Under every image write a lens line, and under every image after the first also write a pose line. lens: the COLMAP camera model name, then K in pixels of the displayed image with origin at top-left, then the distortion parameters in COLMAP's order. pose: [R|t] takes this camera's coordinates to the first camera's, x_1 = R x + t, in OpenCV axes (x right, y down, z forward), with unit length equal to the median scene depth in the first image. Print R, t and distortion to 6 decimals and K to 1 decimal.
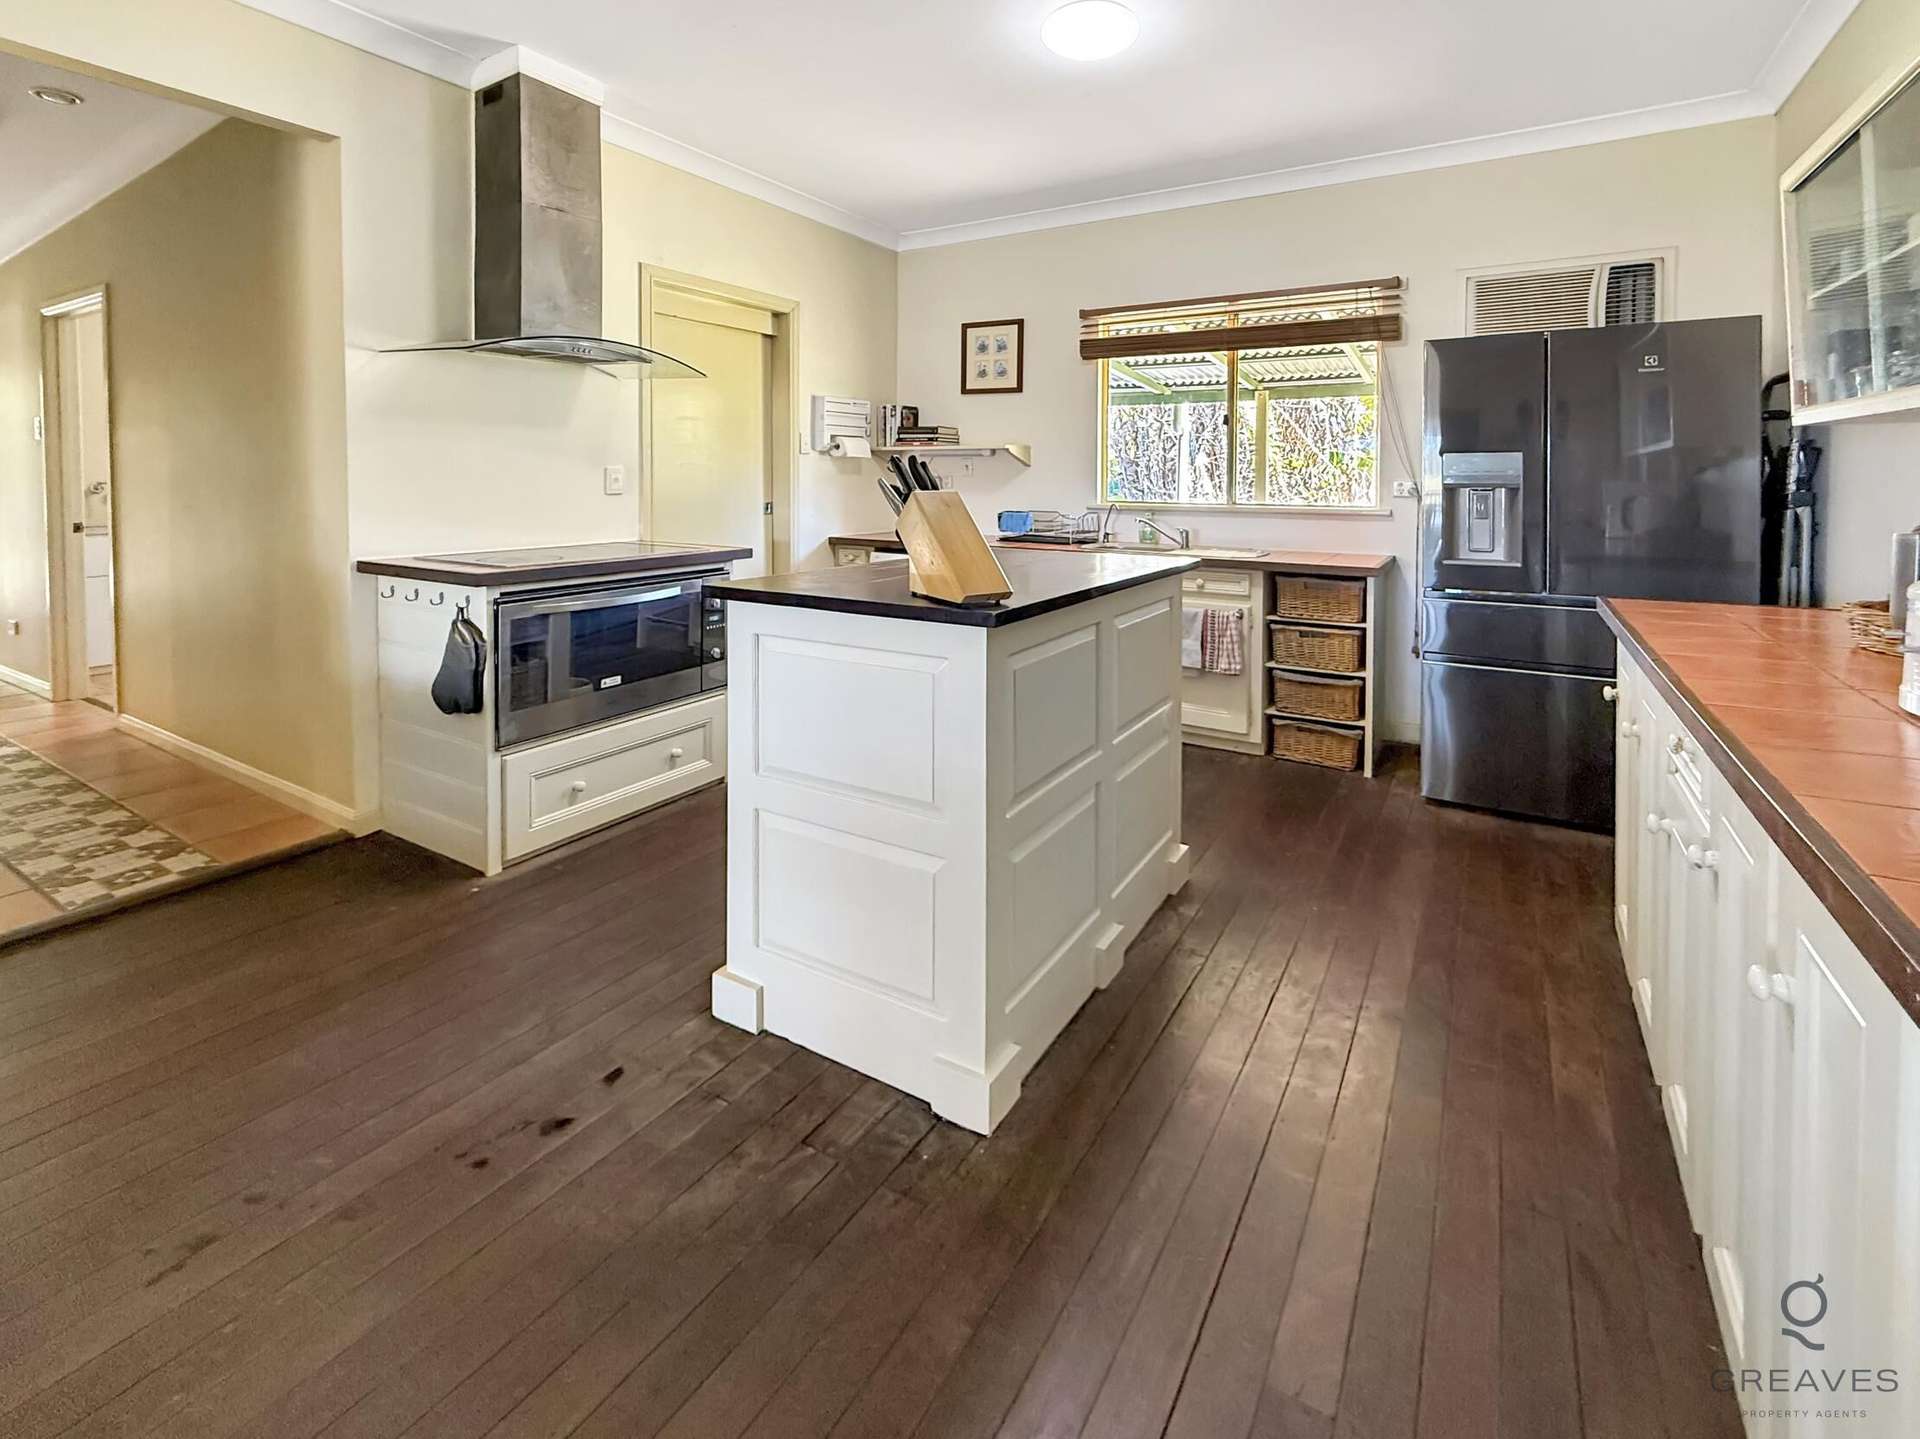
lens RADIAL K [[774.9, 0, 960.0], [0, 774.9, 719.5], [0, 0, 1]] dist [0.001510, 0.000253]
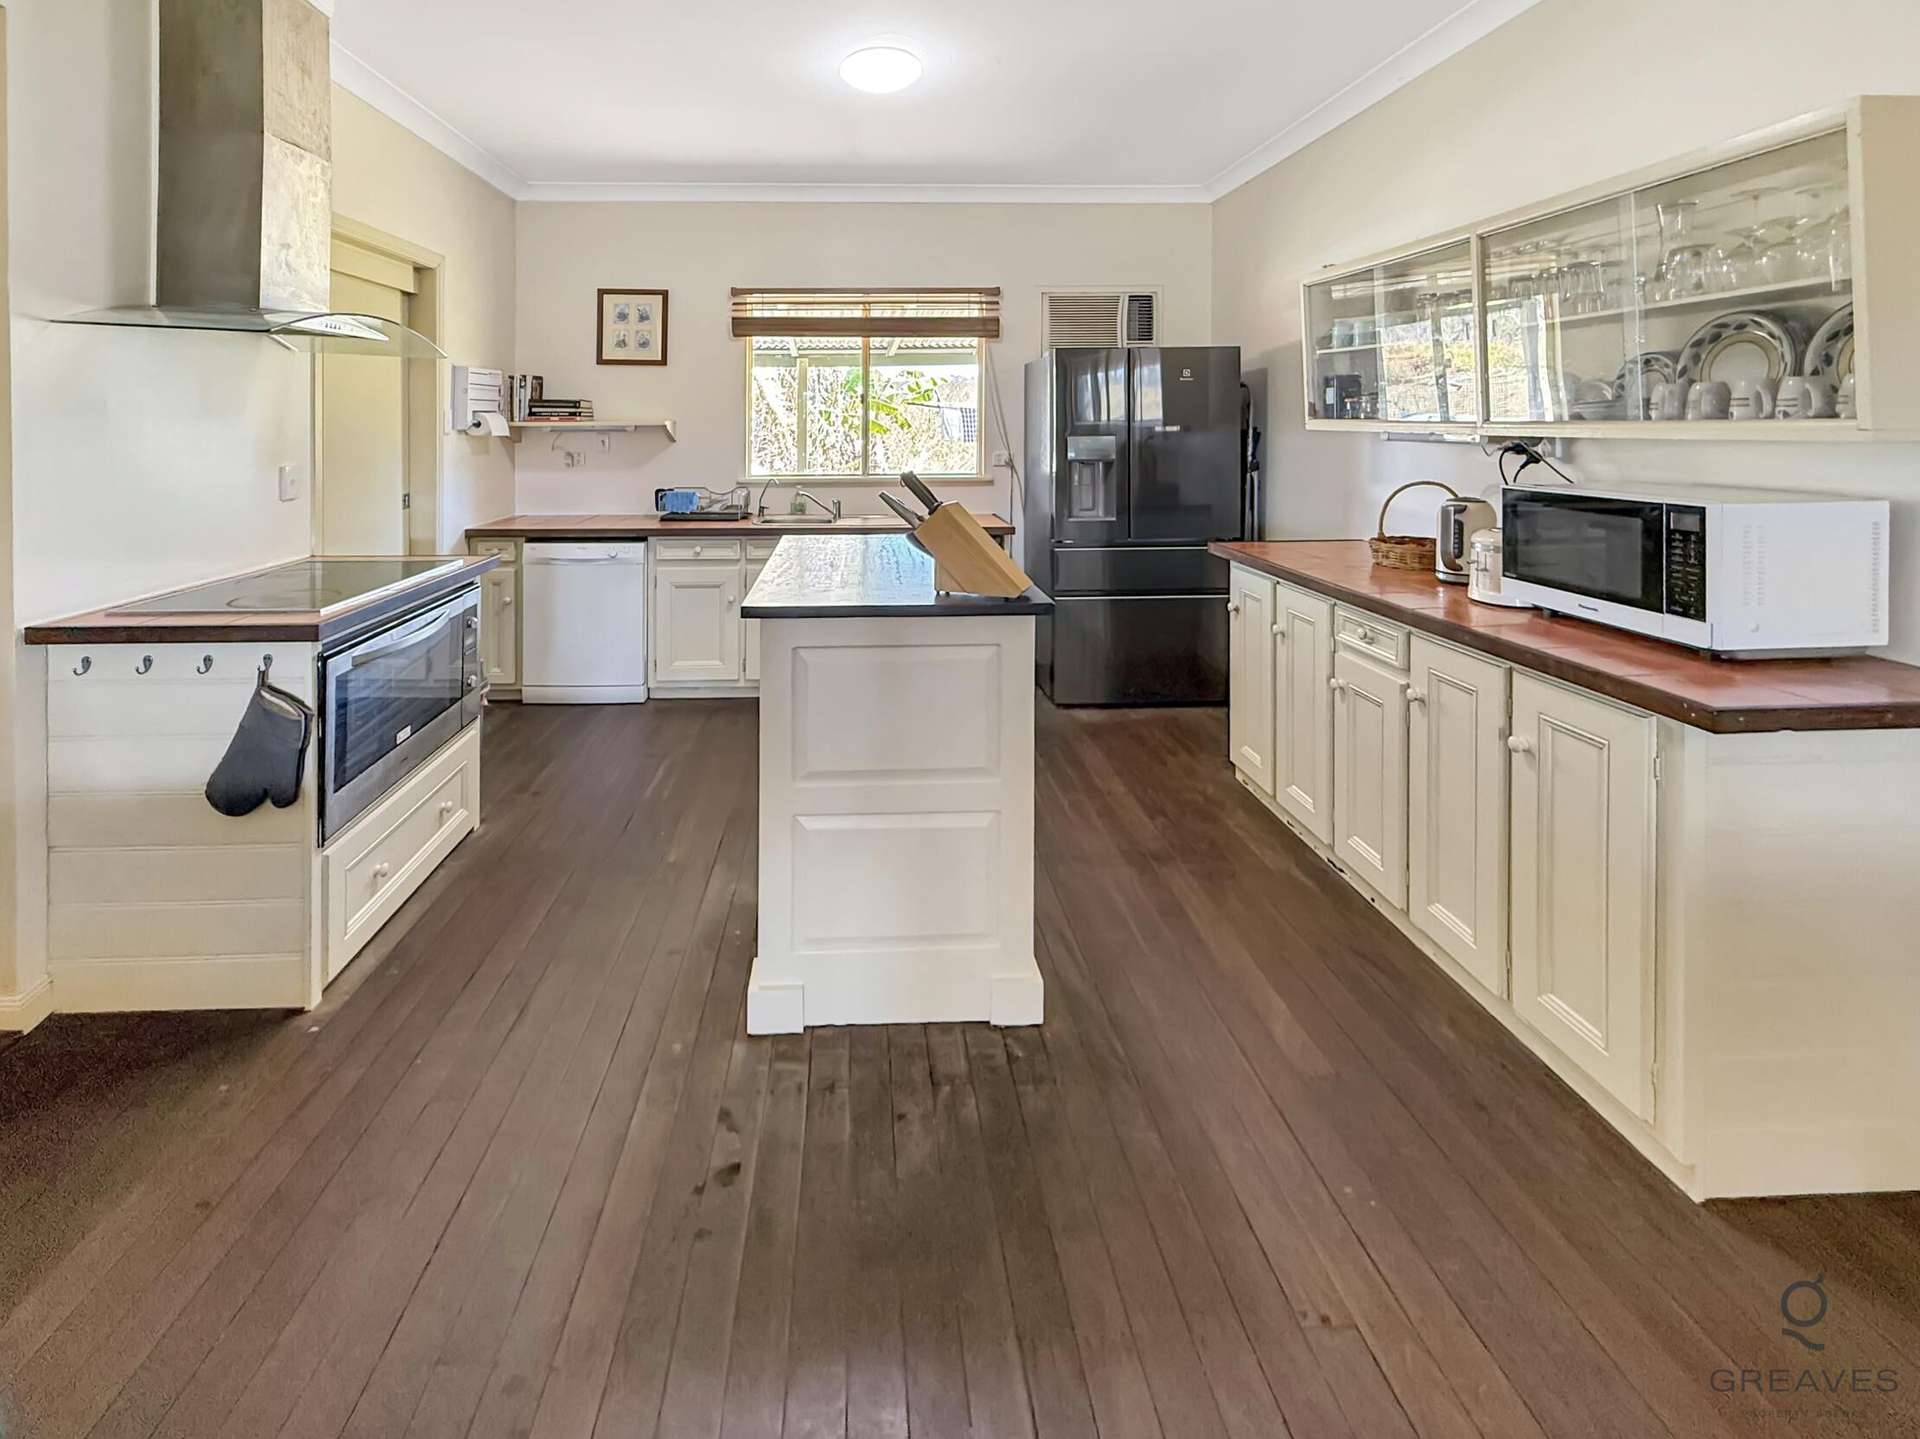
lens RADIAL K [[768.8, 0, 958.7], [0, 768.8, 709.3], [0, 0, 1]] dist [0.001058, -0.000192]
pose [[0.843676, -0.183380, 0.504561, -0.241939], [0.164889, 0.982937, 0.081531, -0.030201], [-0.510903, 0.014410, 0.859518, 0.004060]]
